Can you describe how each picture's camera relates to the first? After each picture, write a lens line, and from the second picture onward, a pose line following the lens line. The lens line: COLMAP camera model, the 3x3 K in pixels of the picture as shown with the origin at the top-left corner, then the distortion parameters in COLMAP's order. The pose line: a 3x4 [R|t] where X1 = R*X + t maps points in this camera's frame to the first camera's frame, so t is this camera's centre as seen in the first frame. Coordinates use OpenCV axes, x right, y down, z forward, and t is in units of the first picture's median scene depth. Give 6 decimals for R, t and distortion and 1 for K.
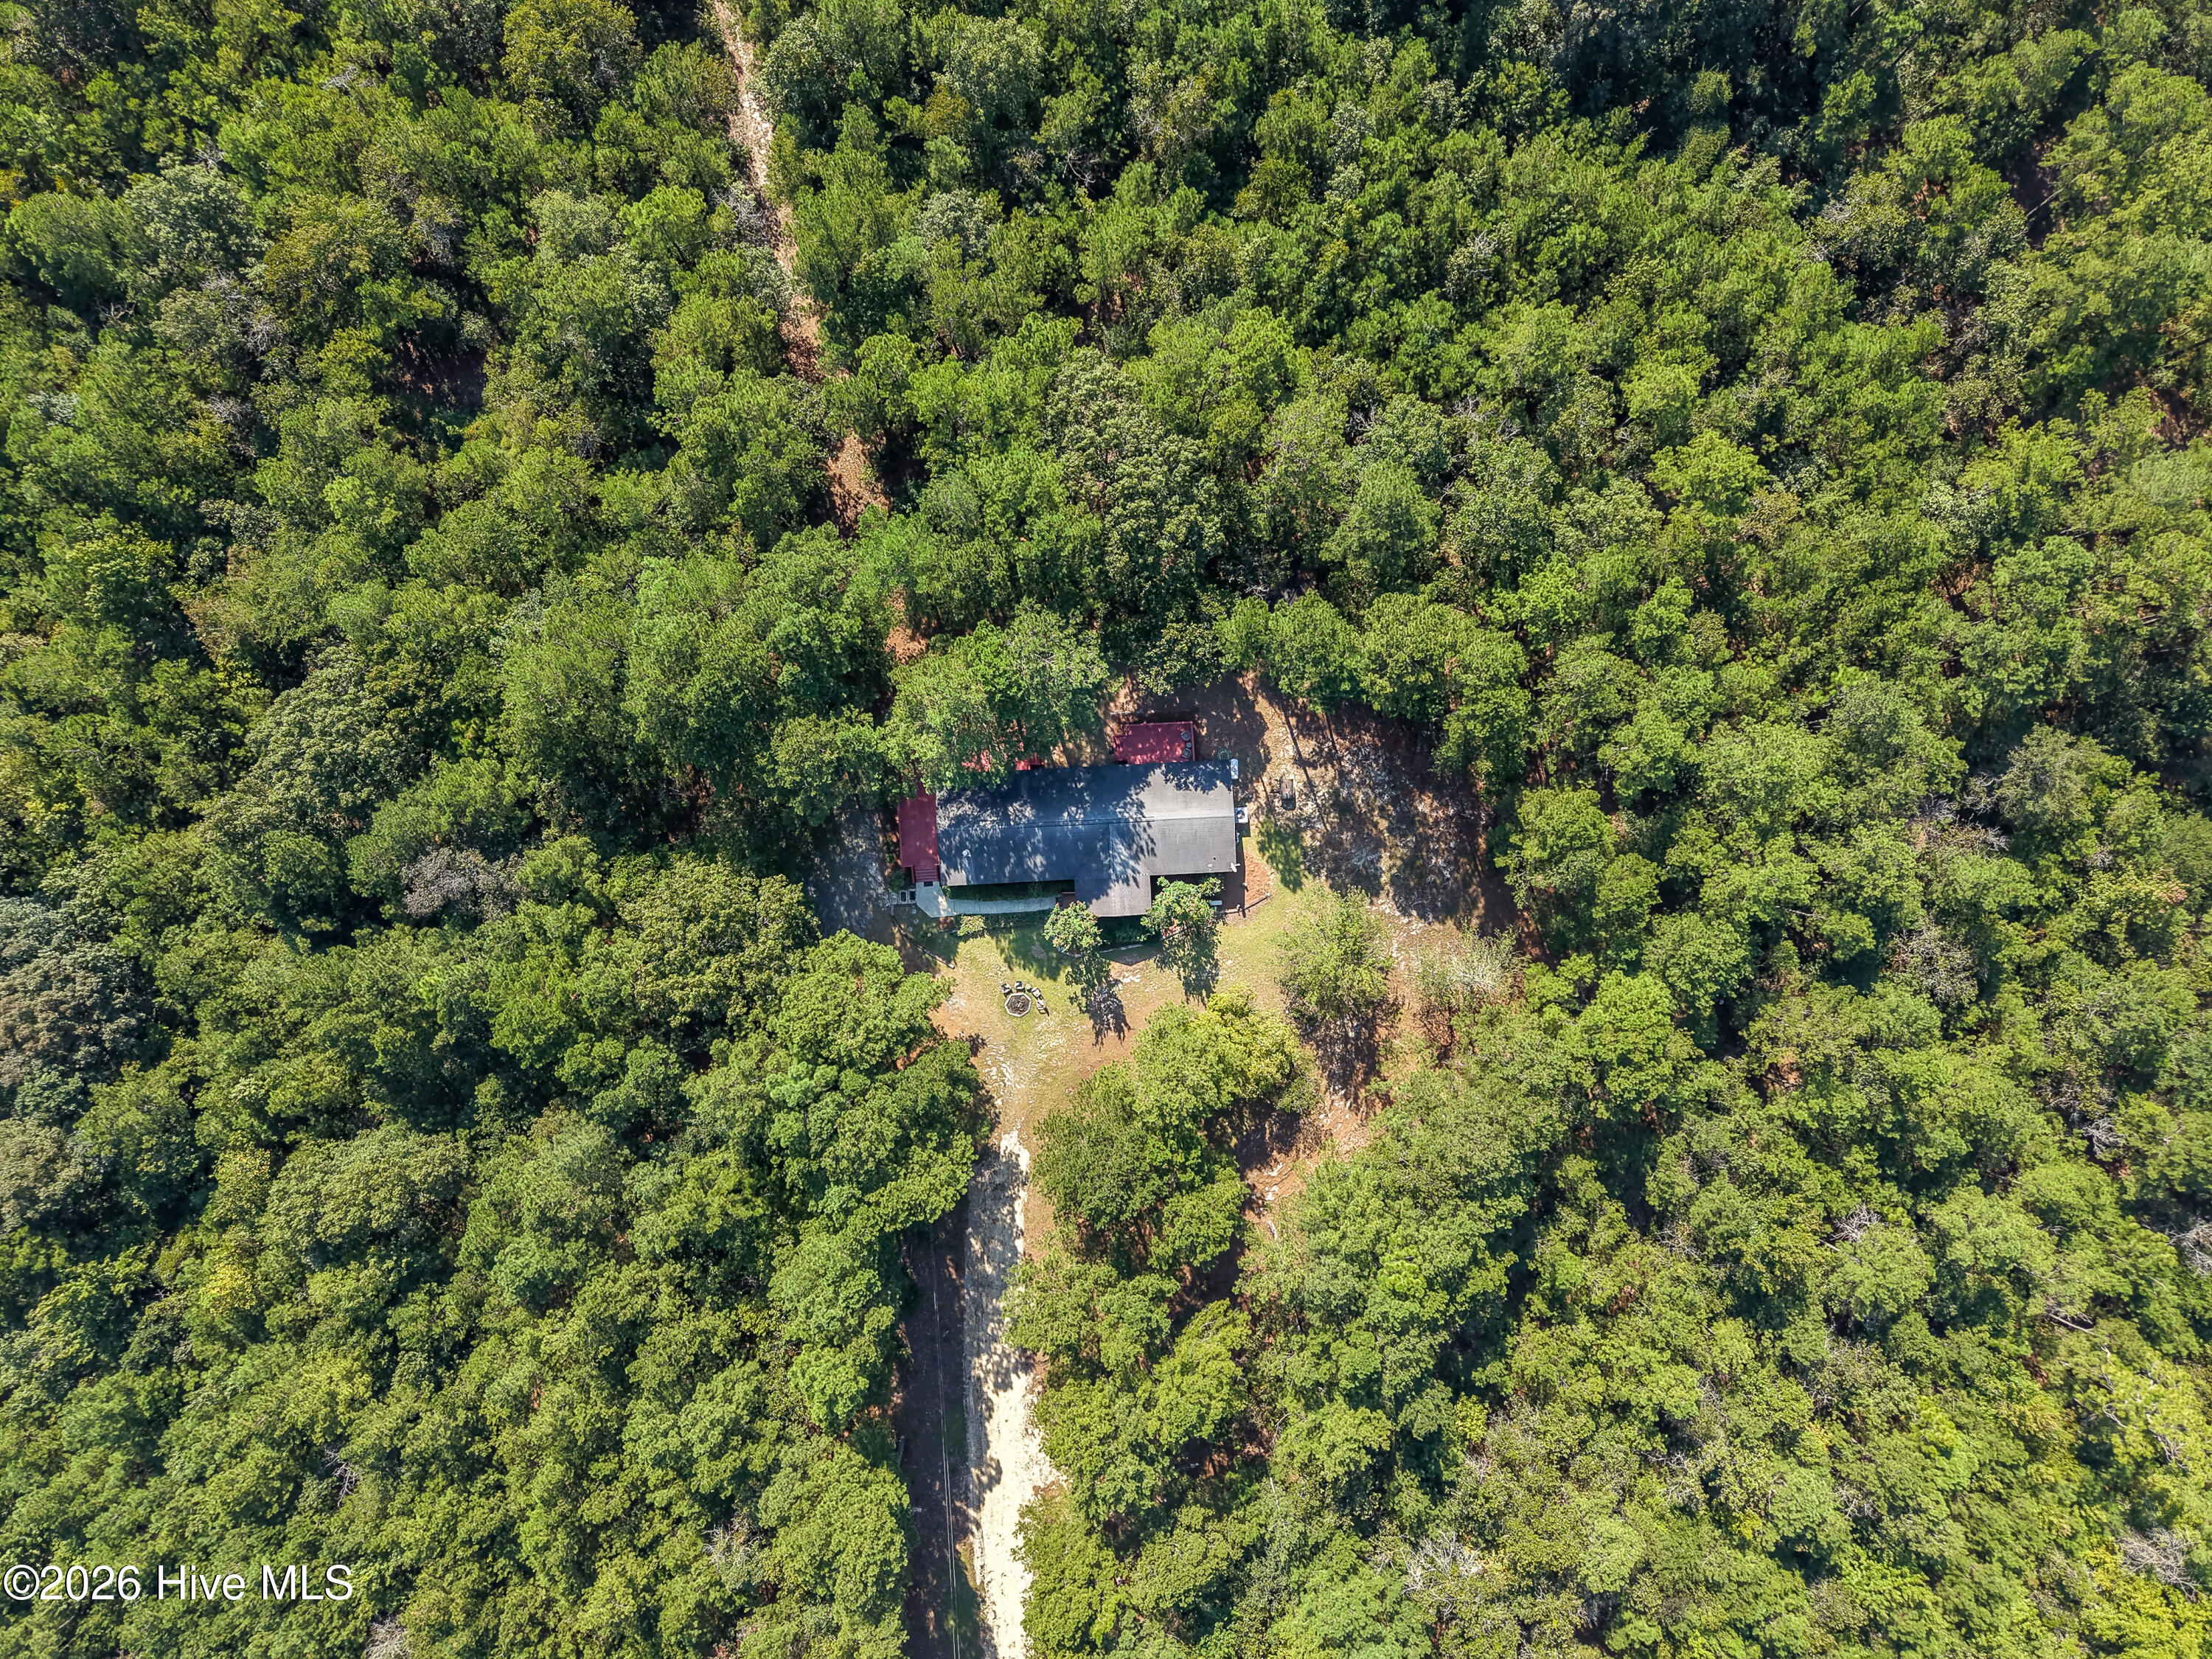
lens RADIAL K [[1507.4, 0, 1111.5], [0, 1507.4, 820.2], [0, 0, 1]] dist [0.027536, -0.015681]
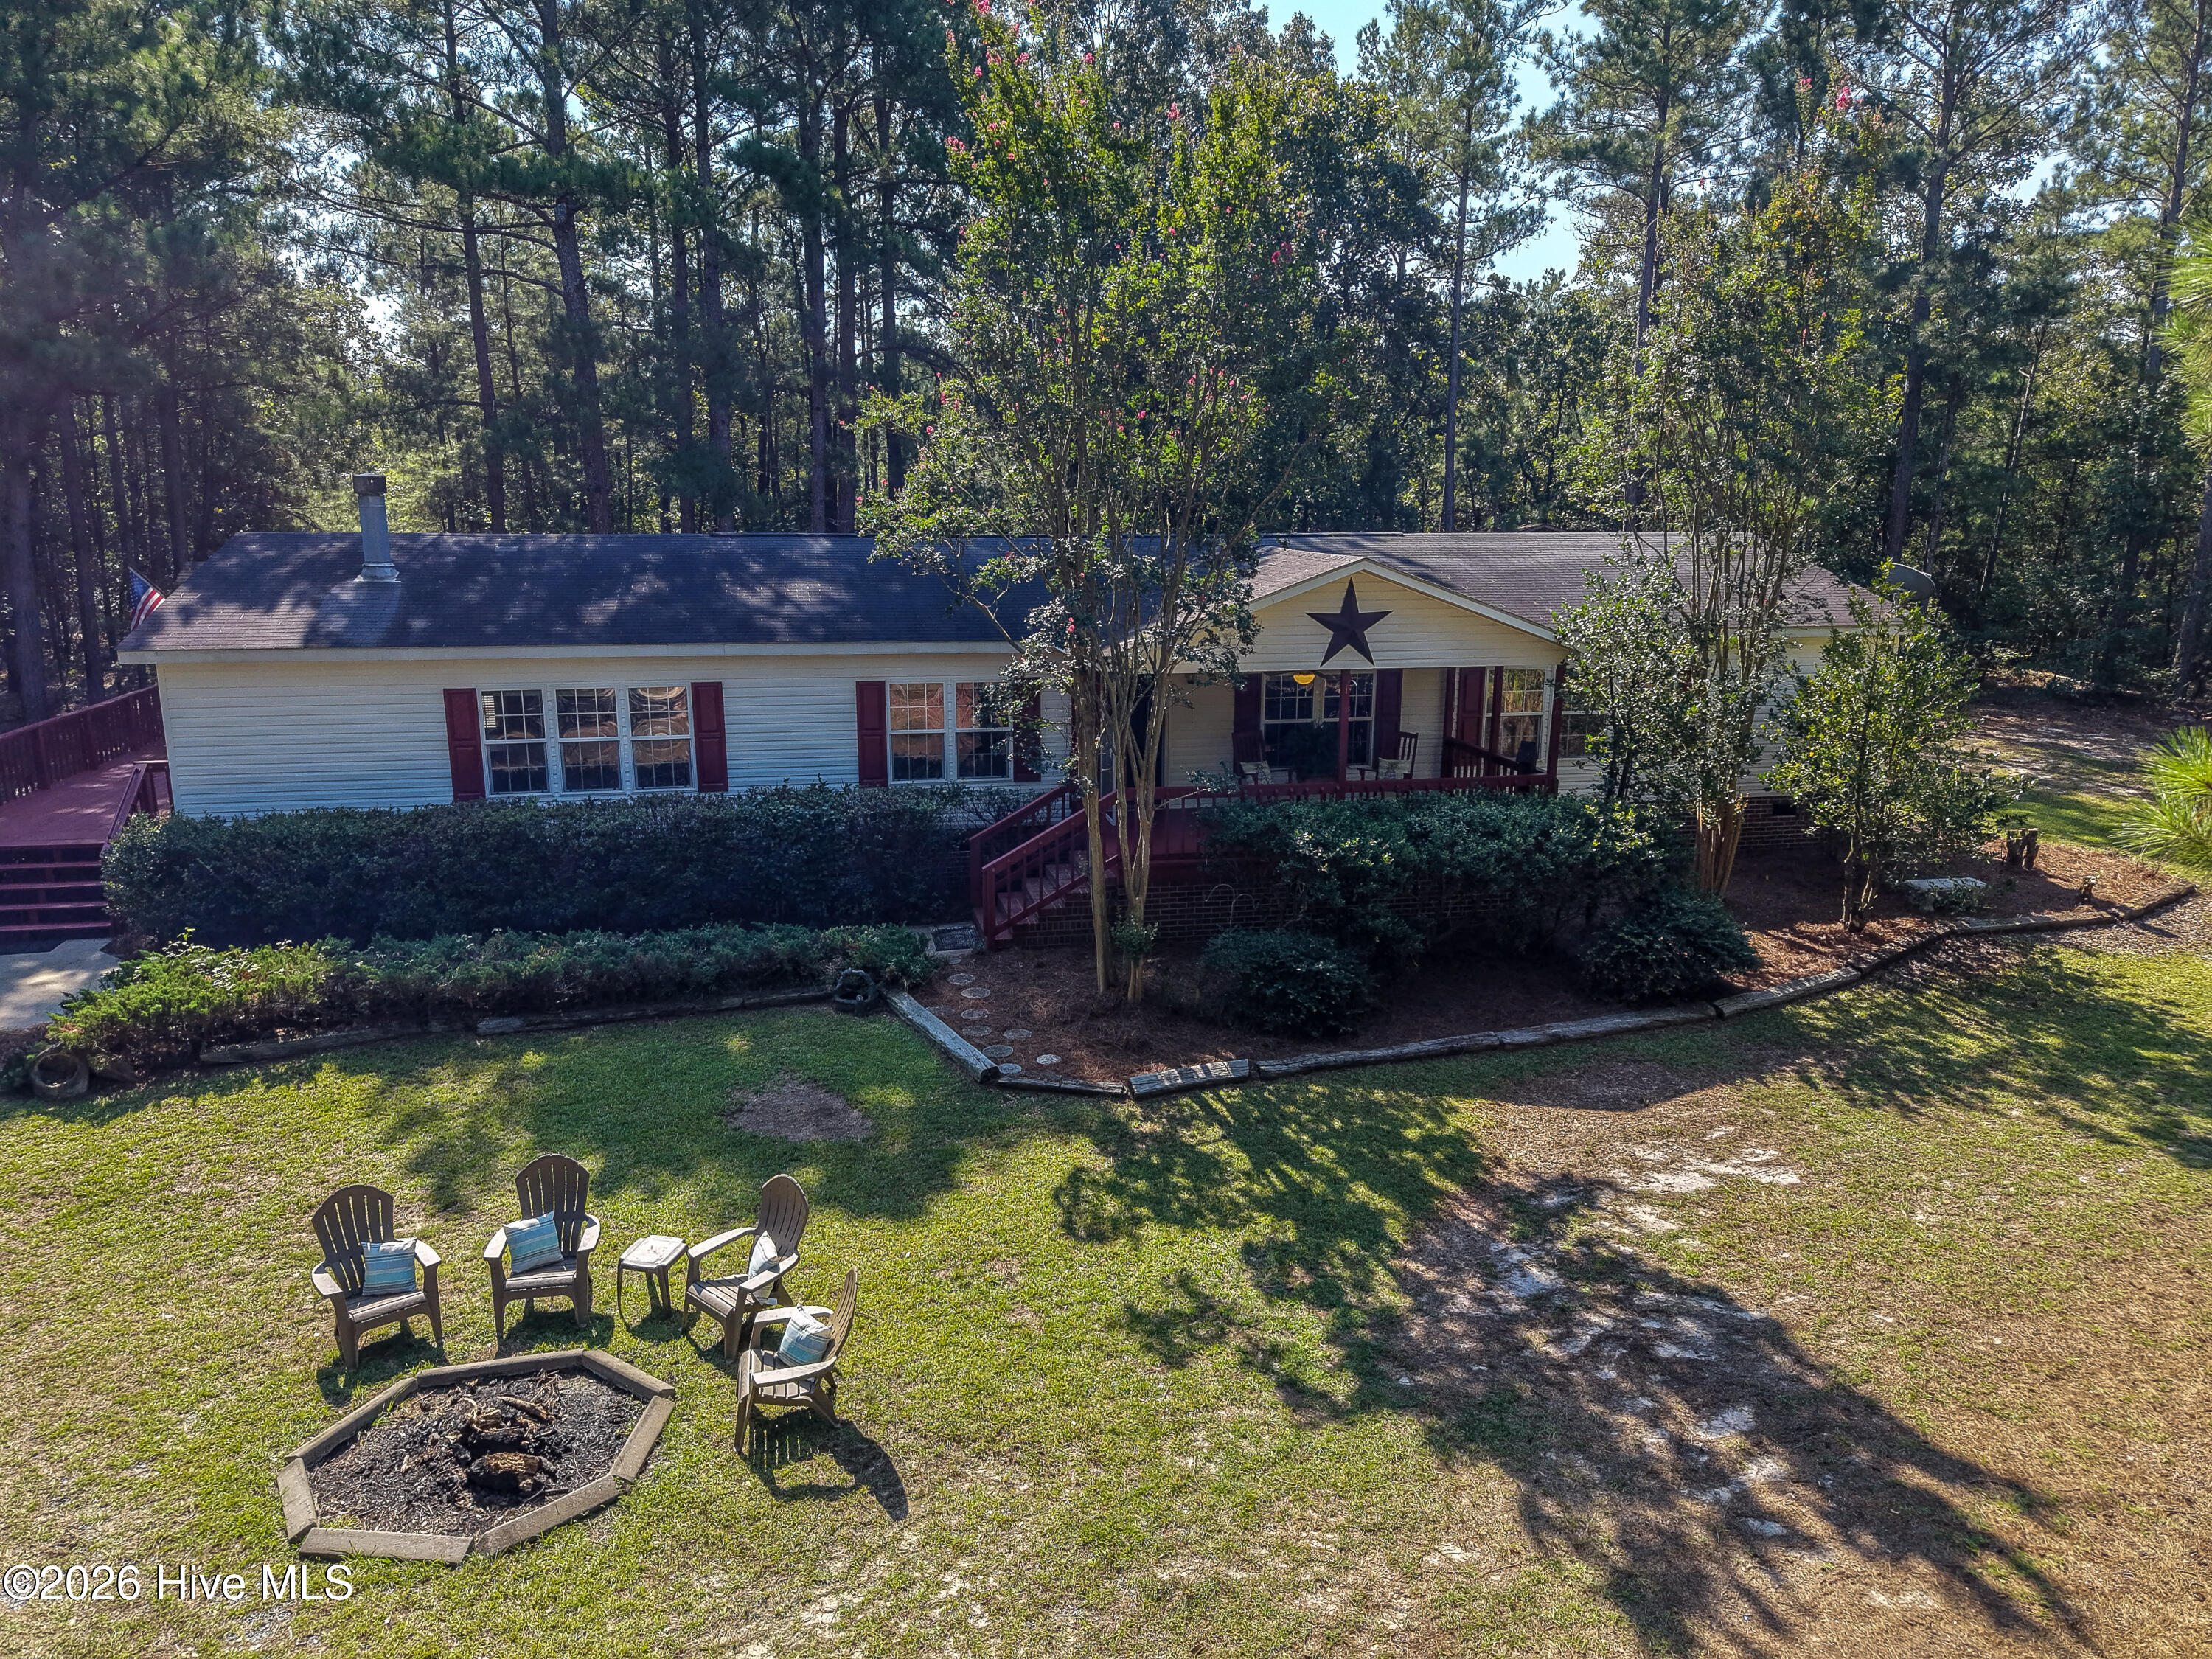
lens RADIAL K [[1507.4, 0, 1096.0], [0, 1507.4, 834.3], [0, 0, 1]] dist [0.027536, -0.015681]
pose [[0.988414, -0.012264, 0.151284, -0.042919], [0.149975, 0.232202, -0.961036, 0.197108], [-0.023342, 0.972590, 0.231351, 0.978159]]
